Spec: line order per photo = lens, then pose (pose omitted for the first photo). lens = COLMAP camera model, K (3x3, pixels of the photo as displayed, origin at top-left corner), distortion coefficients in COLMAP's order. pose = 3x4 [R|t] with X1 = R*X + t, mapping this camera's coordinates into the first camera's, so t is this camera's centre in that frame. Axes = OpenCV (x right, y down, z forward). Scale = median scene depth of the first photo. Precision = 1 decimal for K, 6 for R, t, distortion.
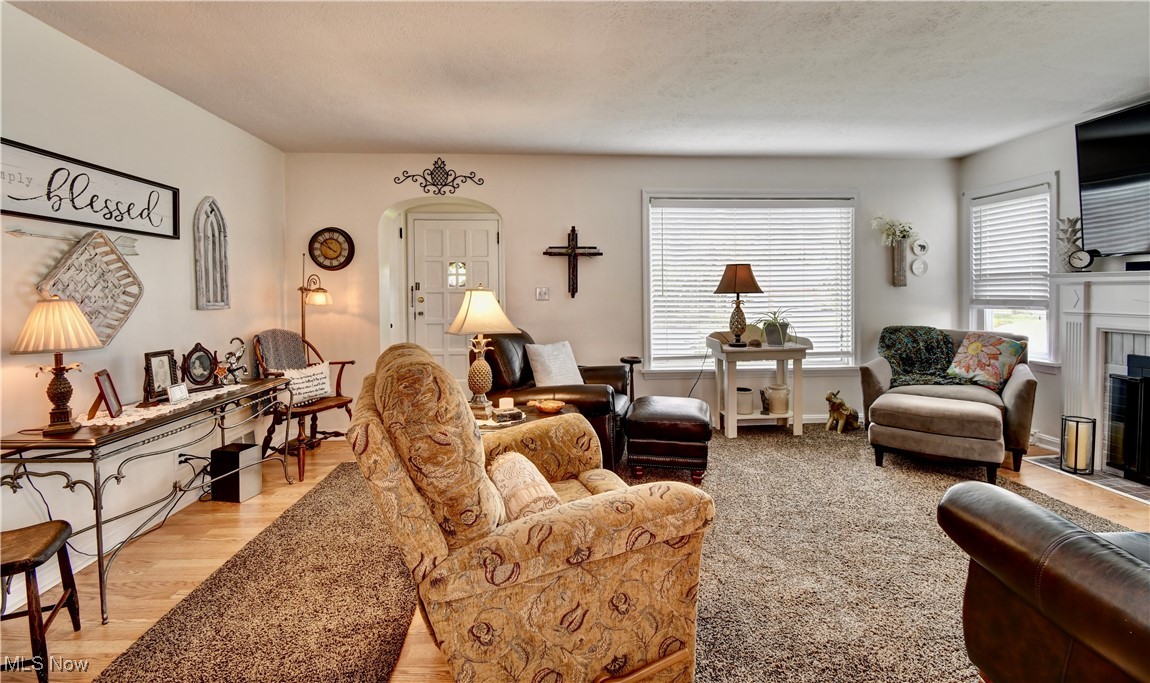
lens RADIAL K [[505.7, 0, 561.2], [0, 505.7, 297.8], [0, 0, 1]] dist [-0.022200, -0.001143]
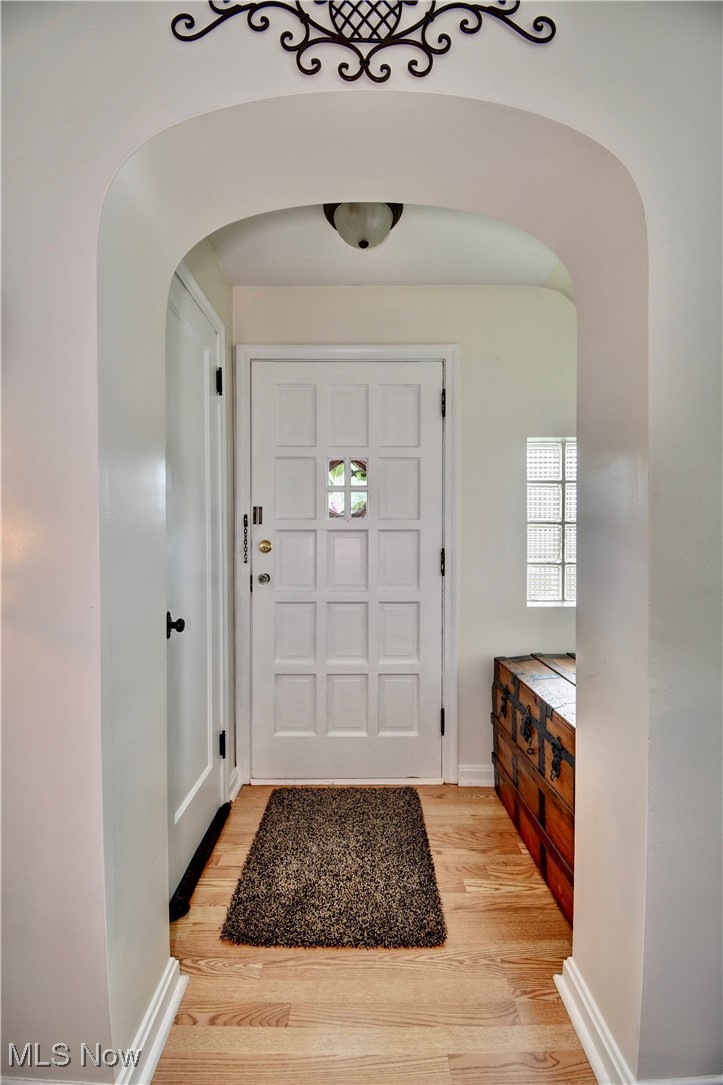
lens RADIAL K [[474.3, 0, 361.8], [0, 474.3, 541.0], [0, 0, 1]] dist [-0.002126, -0.000373]
pose [[0.998655, 0.008074, -0.051222, -0.180817], [-0.008645, 0.999903, -0.010934, 0.003681], [0.051129, 0.011362, 0.998627, 0.620265]]
